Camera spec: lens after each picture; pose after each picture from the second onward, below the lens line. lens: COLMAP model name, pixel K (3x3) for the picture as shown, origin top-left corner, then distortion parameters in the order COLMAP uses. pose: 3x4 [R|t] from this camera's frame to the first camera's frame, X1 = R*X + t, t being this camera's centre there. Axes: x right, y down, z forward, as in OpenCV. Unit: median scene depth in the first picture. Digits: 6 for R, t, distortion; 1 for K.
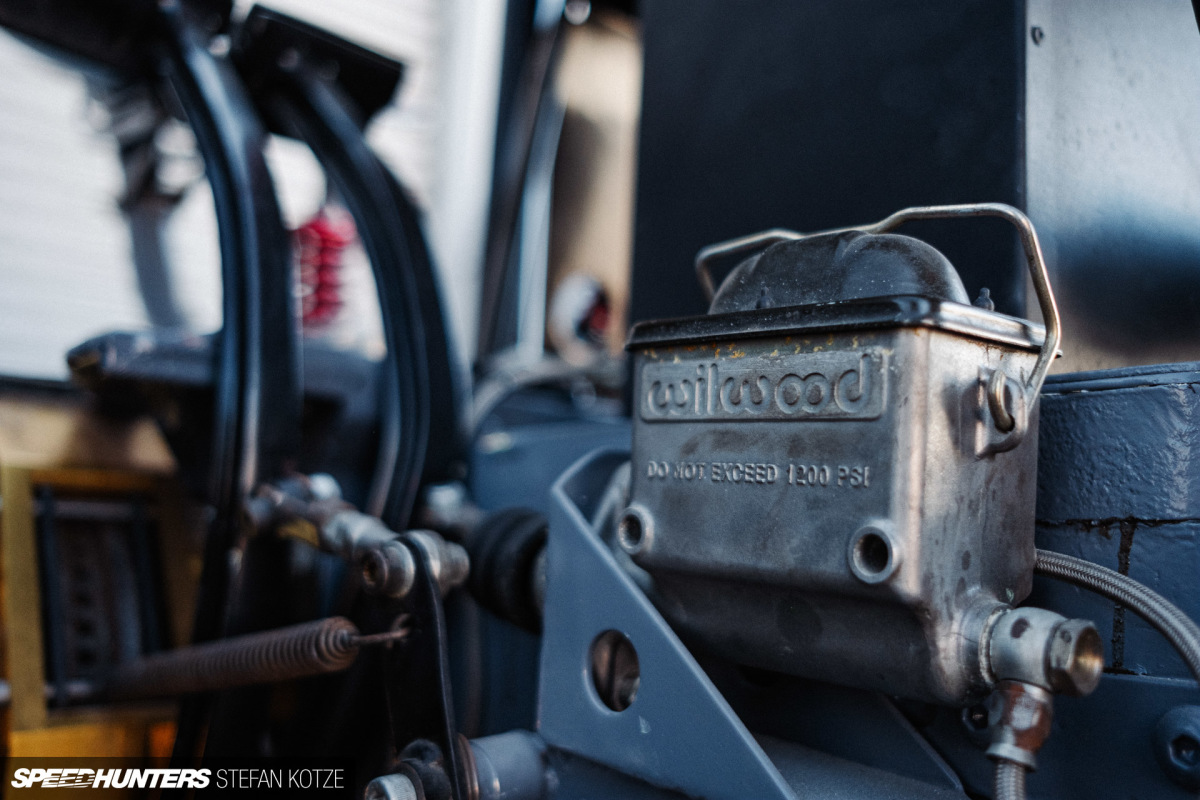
lens RADIAL K [[1223.2, 0, 600.0], [0, 1223.2, 400.0], [0, 0, 1]] dist [-0.032276, -0.008045]
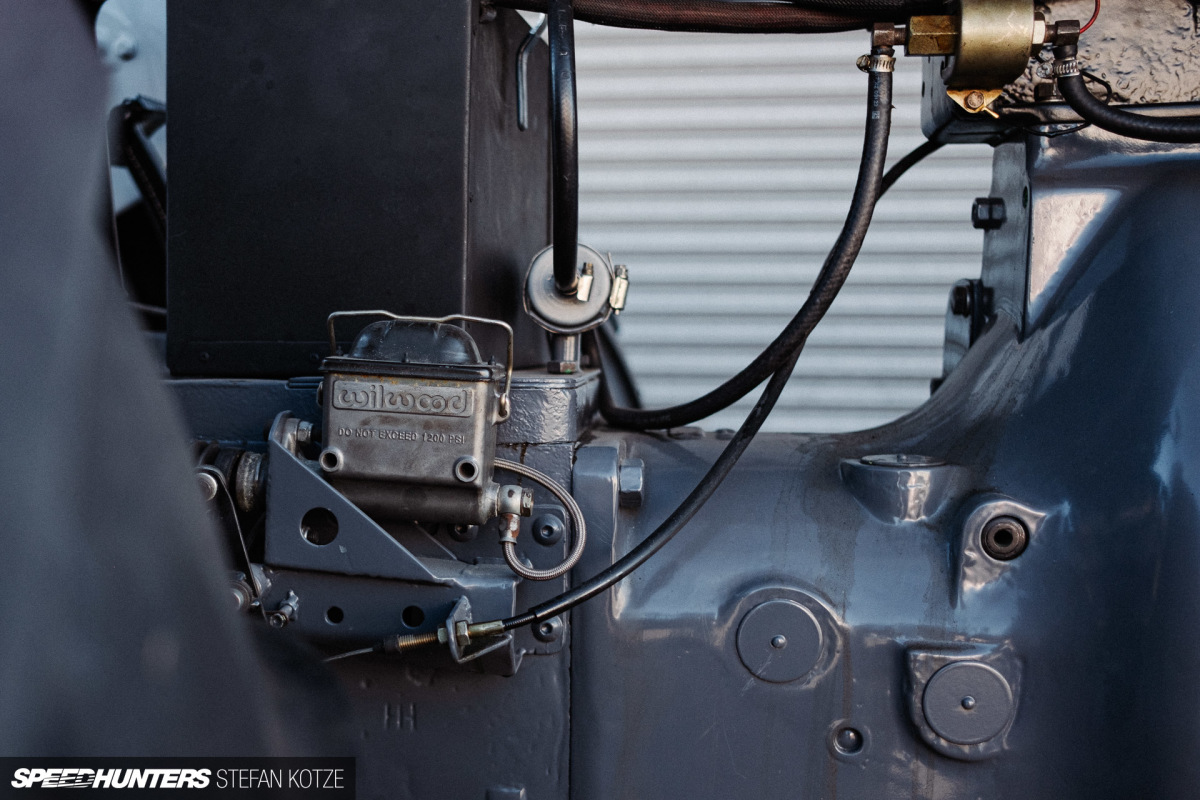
lens RADIAL K [[1271.3, 0, 600.0], [0, 1271.3, 400.0], [0, 0, 1]] dist [0.006485, 0.013059]
pose [[0.733150, -0.045294, 0.678557, -1.210436], [-0.067284, 0.988053, 0.138650, -0.358790], [-0.676731, -0.147307, 0.721343, -0.956226]]
